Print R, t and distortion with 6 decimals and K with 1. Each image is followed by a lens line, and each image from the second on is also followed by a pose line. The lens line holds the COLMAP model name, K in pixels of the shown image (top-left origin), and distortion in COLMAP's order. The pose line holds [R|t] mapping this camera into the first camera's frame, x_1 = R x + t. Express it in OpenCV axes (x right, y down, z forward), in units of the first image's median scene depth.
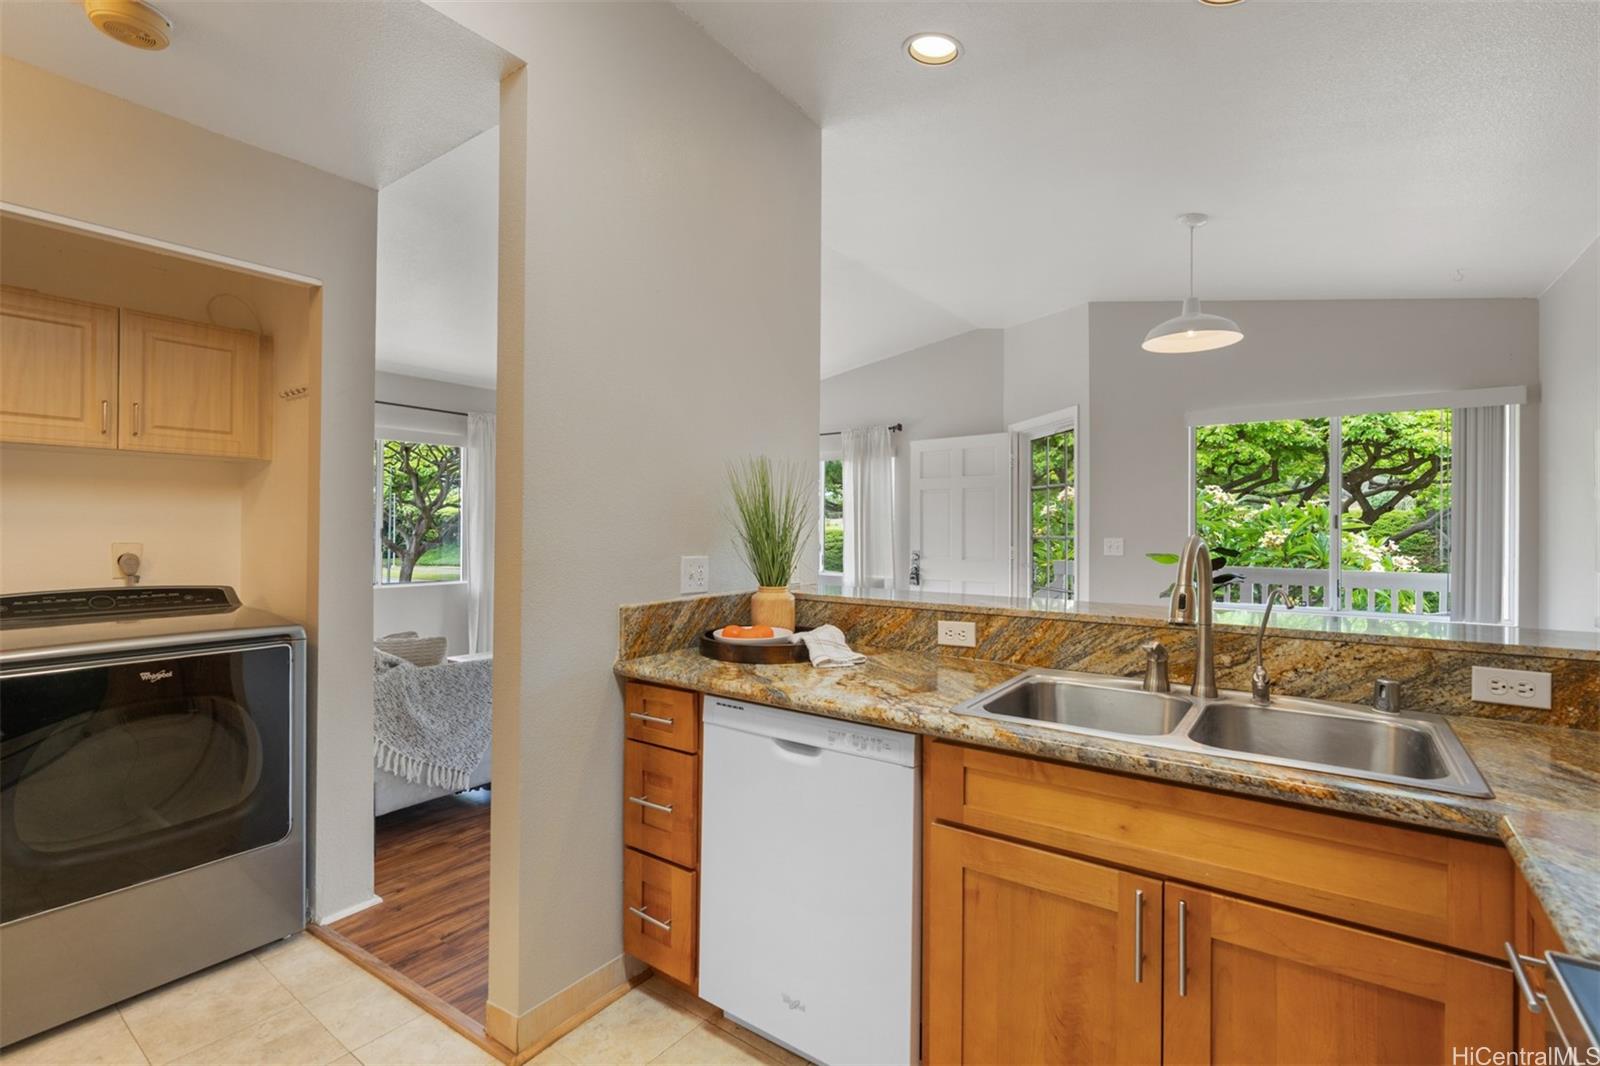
lens RADIAL K [[728.4, 0, 789.0], [0, 728.4, 526.7], [0, 0, 1]] dist [-0.001225, 0.001014]
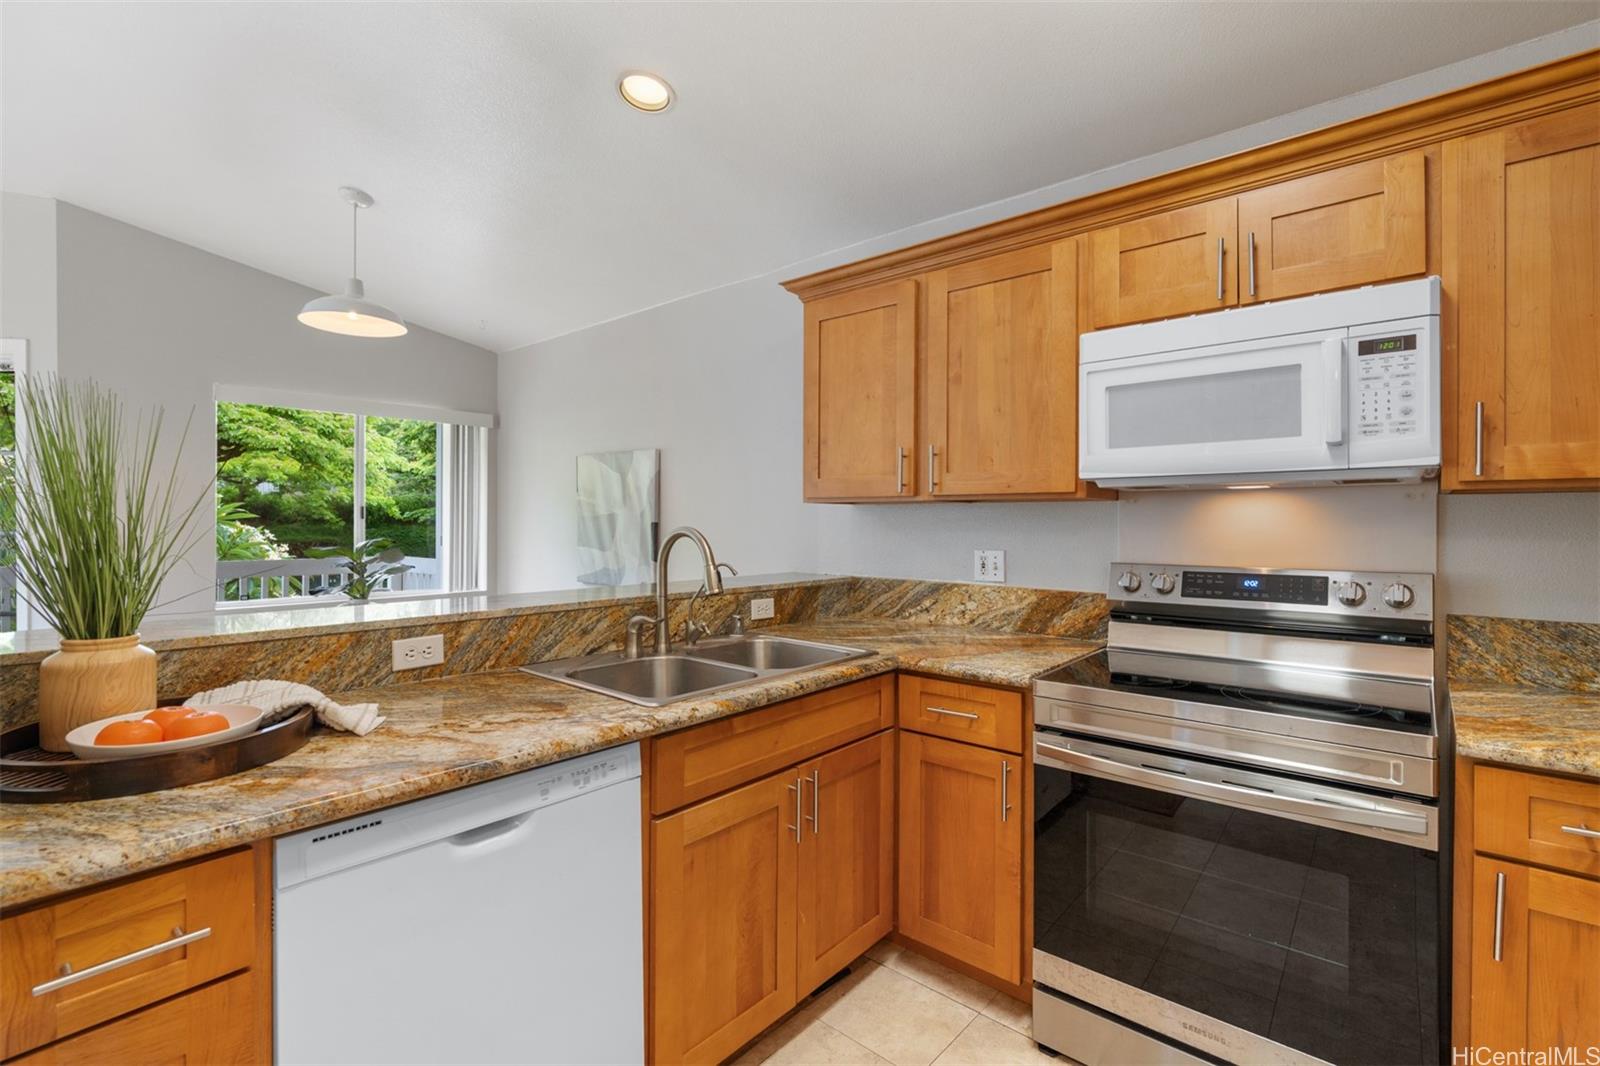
lens RADIAL K [[728.4, 0, 796.2], [0, 728.4, 525.7], [0, 0, 1]] dist [-0.001225, 0.001014]
pose [[0.085698, -0.009917, 0.996272, -0.519638], [-0.003164, 0.999943, 0.010226, -0.002918], [-0.996316, -0.004028, 0.085661, 0.497436]]
